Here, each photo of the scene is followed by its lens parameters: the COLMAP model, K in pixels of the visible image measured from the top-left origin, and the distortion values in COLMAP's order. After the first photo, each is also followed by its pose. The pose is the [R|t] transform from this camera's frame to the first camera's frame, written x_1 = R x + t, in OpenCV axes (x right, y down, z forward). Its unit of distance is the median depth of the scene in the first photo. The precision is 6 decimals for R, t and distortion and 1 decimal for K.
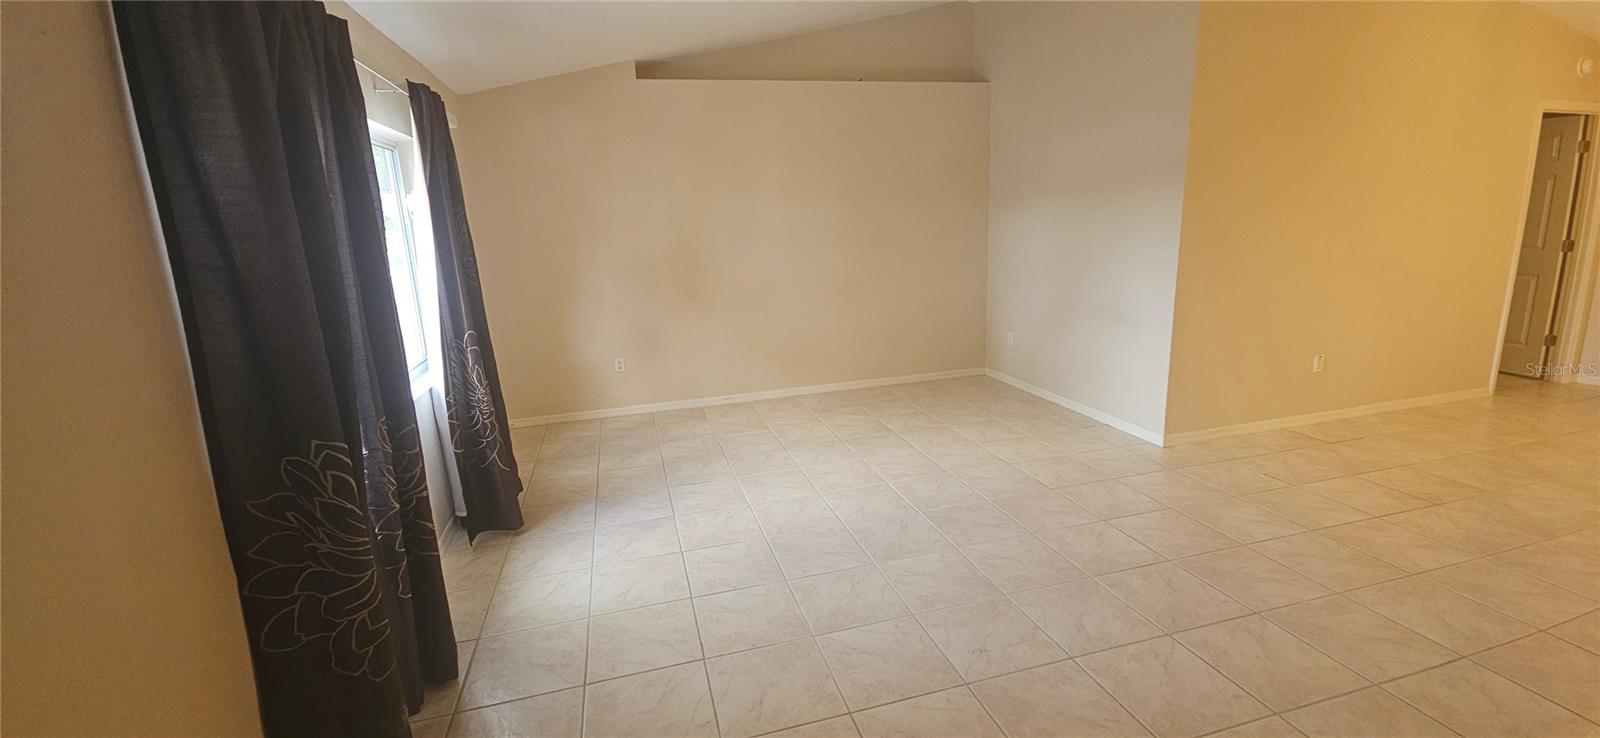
lens RADIAL K [[652.8, 0, 802.5], [0, 652.8, 366.7], [0, 0, 1]] dist [0.006642, -0.004887]
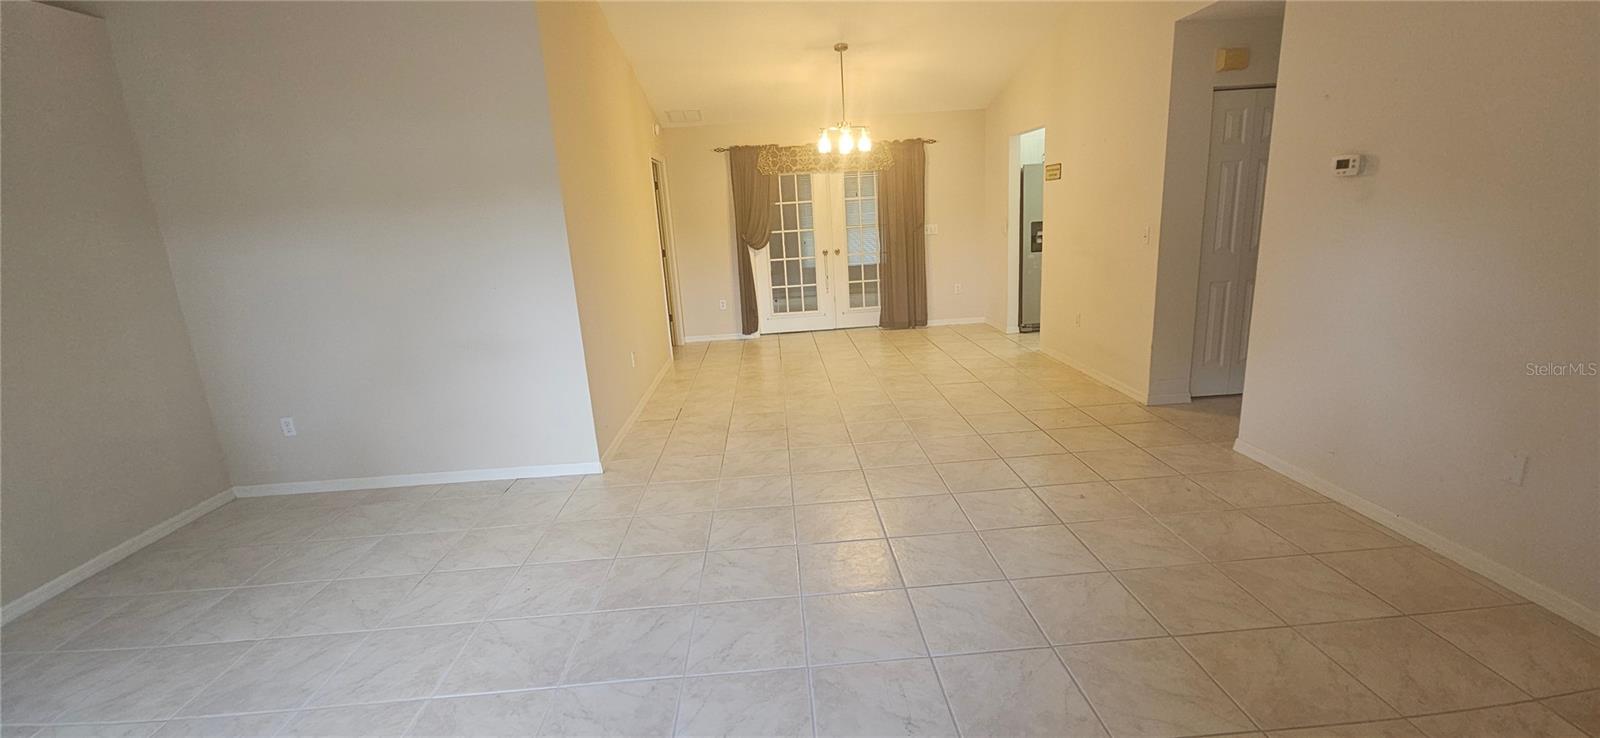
lens RADIAL K [[652.8, 0, 794.1], [0, 652.8, 370.1], [0, 0, 1]] dist [0.006642, -0.004887]
pose [[0.218733, -0.204785, 0.954054, -0.253889], [0.260917, 0.954403, 0.145041, -0.082032], [-0.940254, 0.217204, 0.262192, 0.456294]]
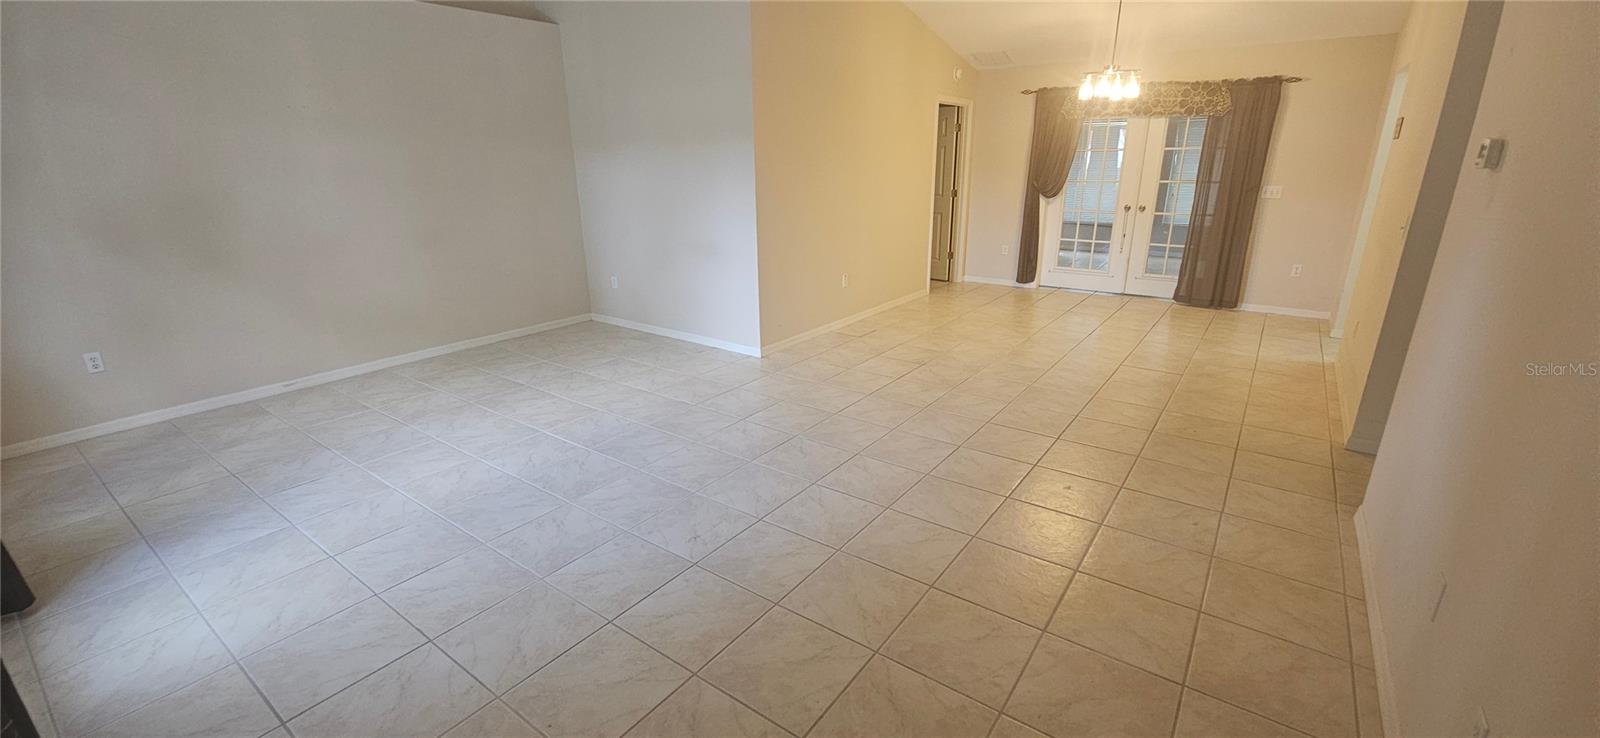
lens RADIAL K [[652.8, 0, 800.1], [0, 652.8, 369.6], [0, 0, 1]] dist [0.006642, -0.004887]
pose [[0.785725, -0.158861, 0.597829, -0.132909], [0.111967, 0.987021, 0.115122, 0.010815], [-0.608358, -0.023517, 0.793314, -0.027398]]
